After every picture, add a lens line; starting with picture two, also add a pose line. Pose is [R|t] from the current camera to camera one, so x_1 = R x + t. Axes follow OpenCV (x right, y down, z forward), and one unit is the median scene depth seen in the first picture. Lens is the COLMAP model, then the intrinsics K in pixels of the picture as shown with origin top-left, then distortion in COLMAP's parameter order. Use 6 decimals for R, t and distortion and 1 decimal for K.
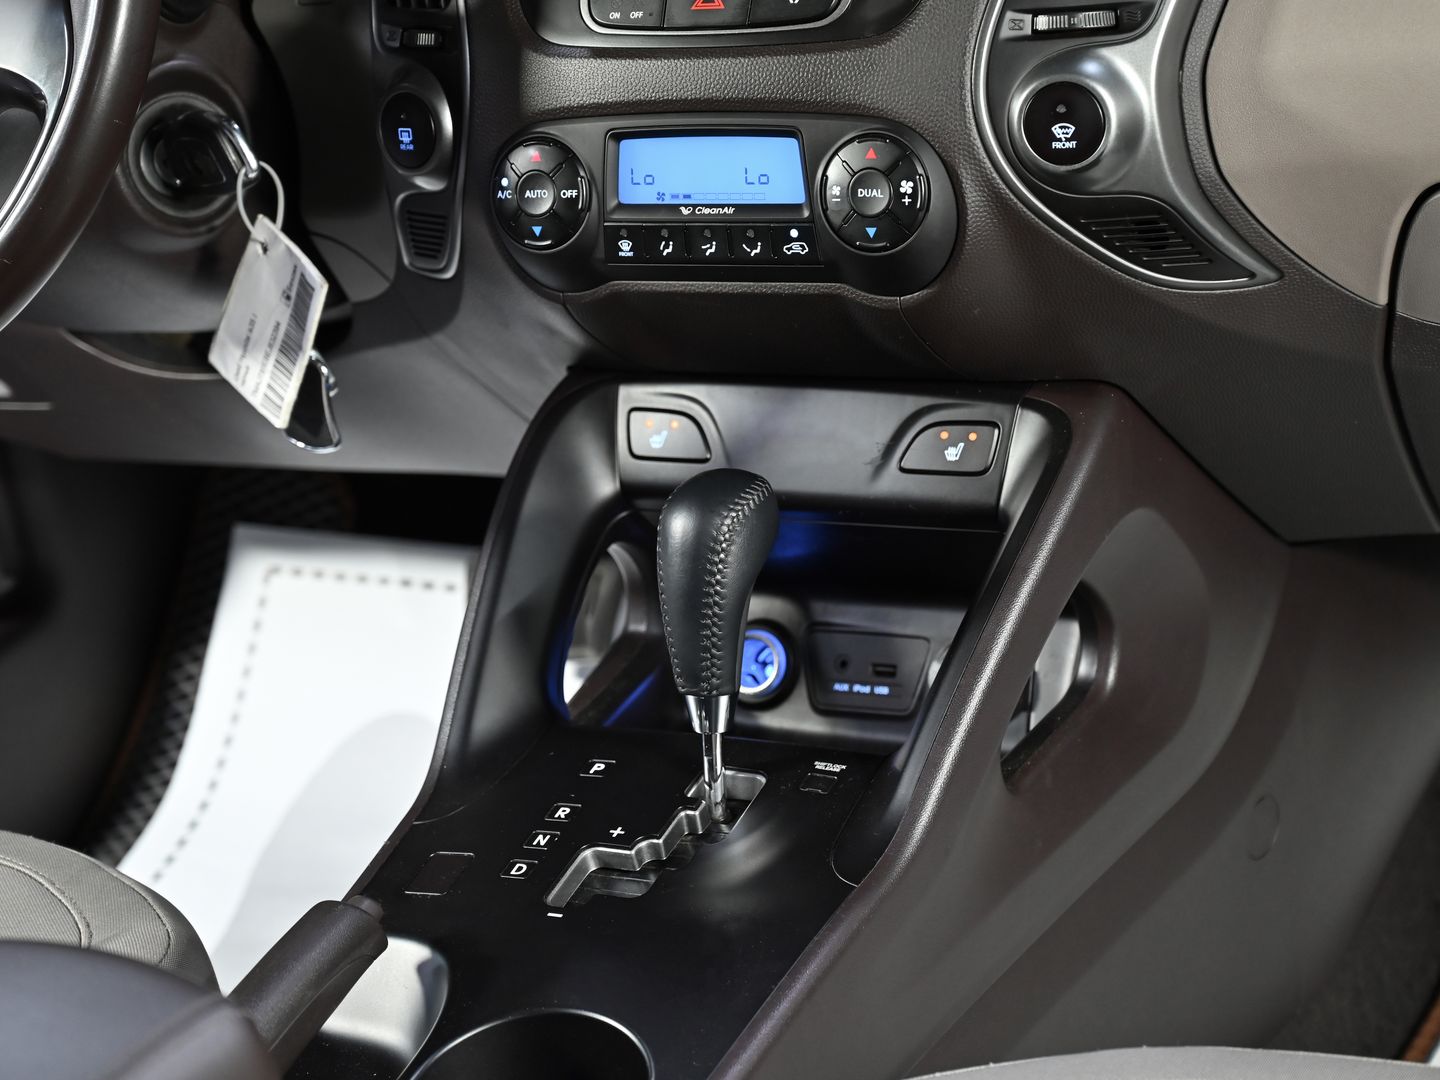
lens RADIAL K [[3377.9, 0, 721.0], [0, 3377.9, 536.8], [0, 0, 1]] dist [-0.017967, 0.000000]
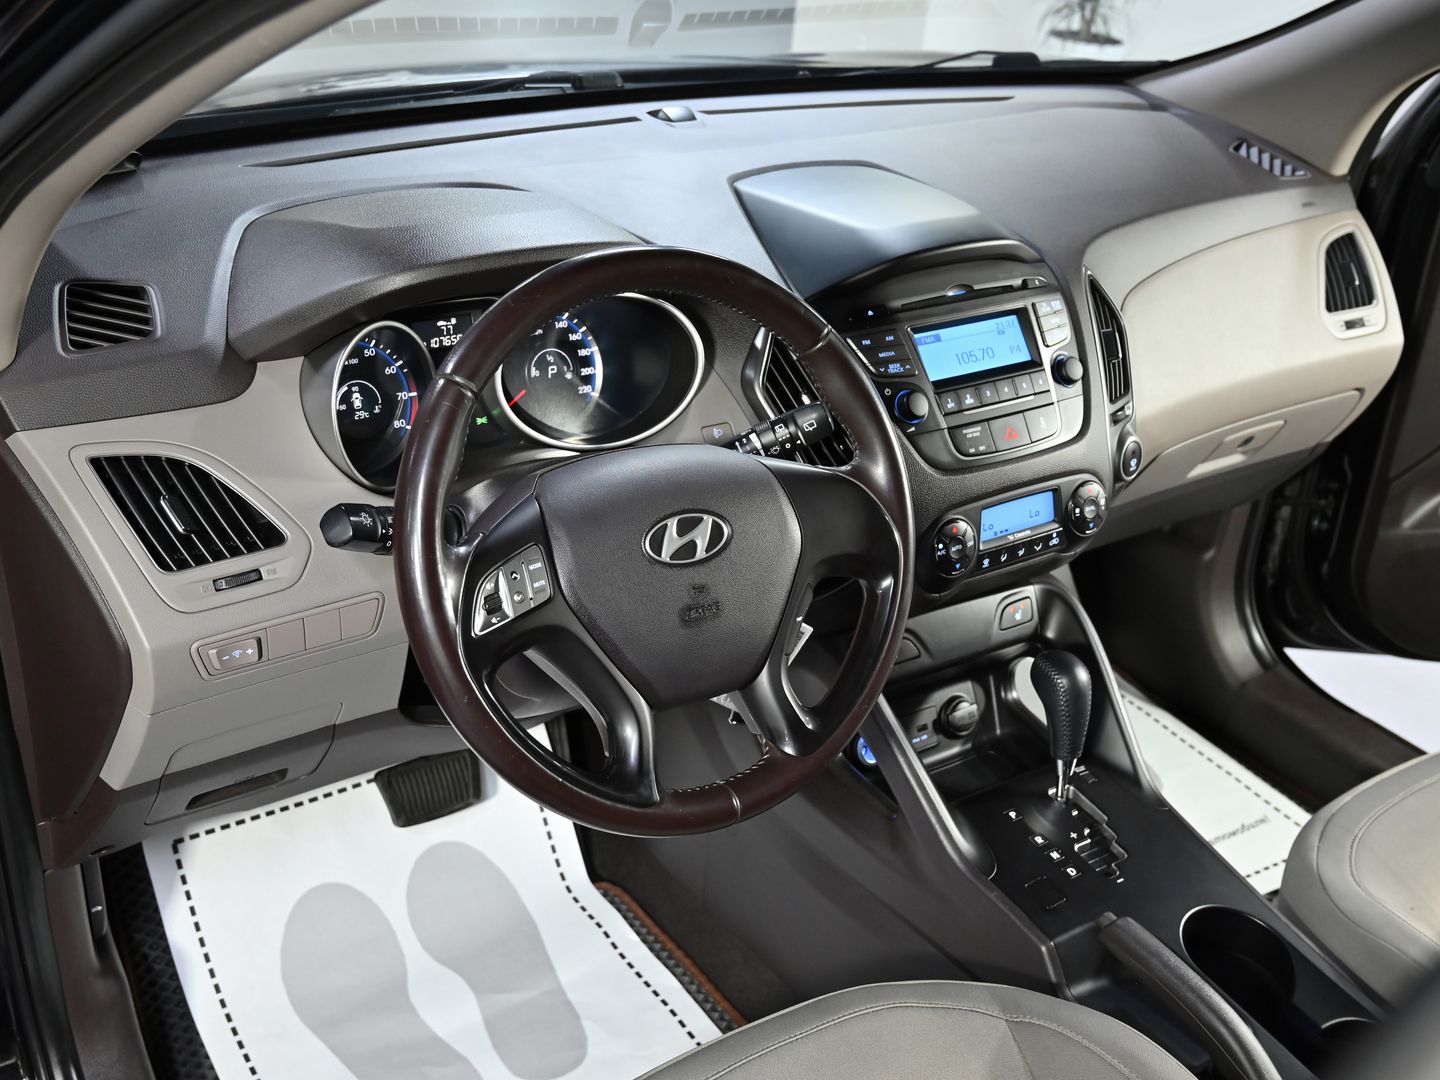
lens RADIAL K [[1532.6, 0, 718.1], [0, 1532.6, 537.7], [0, 0, 1]] dist [0.010379, 0.000000]
pose [[0.487483, -0.242649, 0.838738, -0.865896], [0.211218, 0.964850, 0.156372, -0.276581], [-0.847200, 0.100927, 0.521600, 0.665962]]
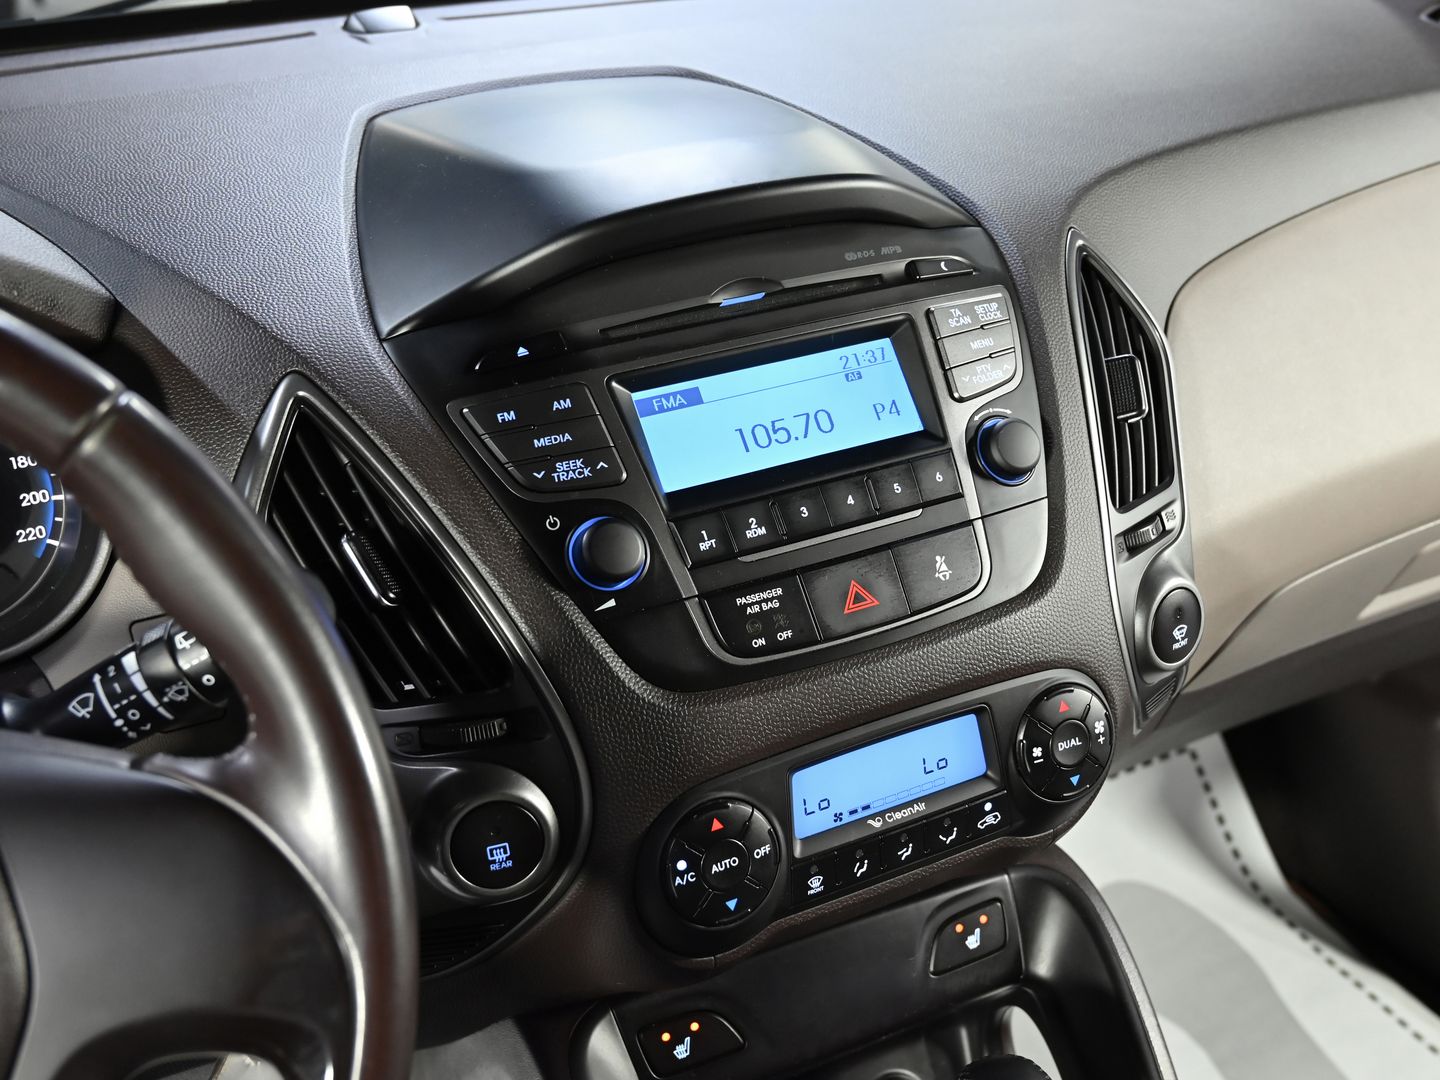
lens RADIAL K [[1659.4, 0, 729.6], [0, 1659.4, 537.8], [0, 0, 1]] dist [0.000868, 0.000000]
pose [[0.599761, -0.233510, 0.765350, -0.362695], [0.266509, 0.960156, 0.084098, -0.219598], [-0.754493, 0.153534, 0.638096, 0.725410]]
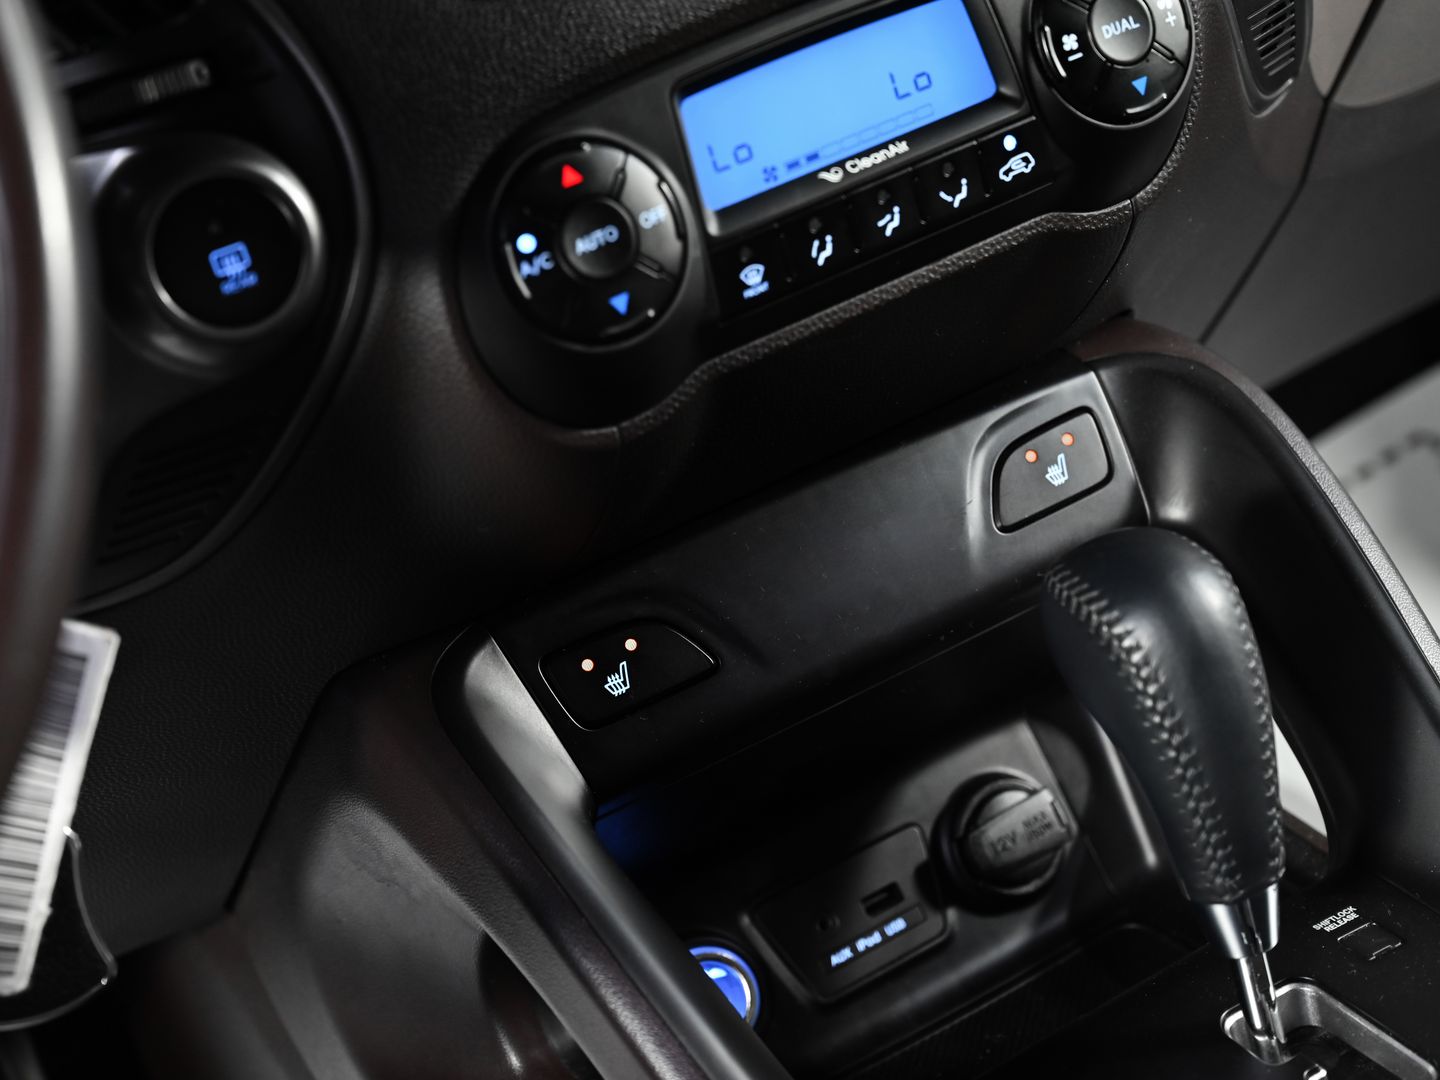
lens RADIAL K [[2732.6, 0, 718.2], [0, 2732.6, 544.2], [0, 0, 1]] dist [-0.016140, 0.000000]
pose [[0.543196, -0.322079, 0.775373, -0.402072], [0.445149, 0.893492, 0.059290, -0.076331], [-0.711885, 0.312951, 0.628714, 0.736994]]
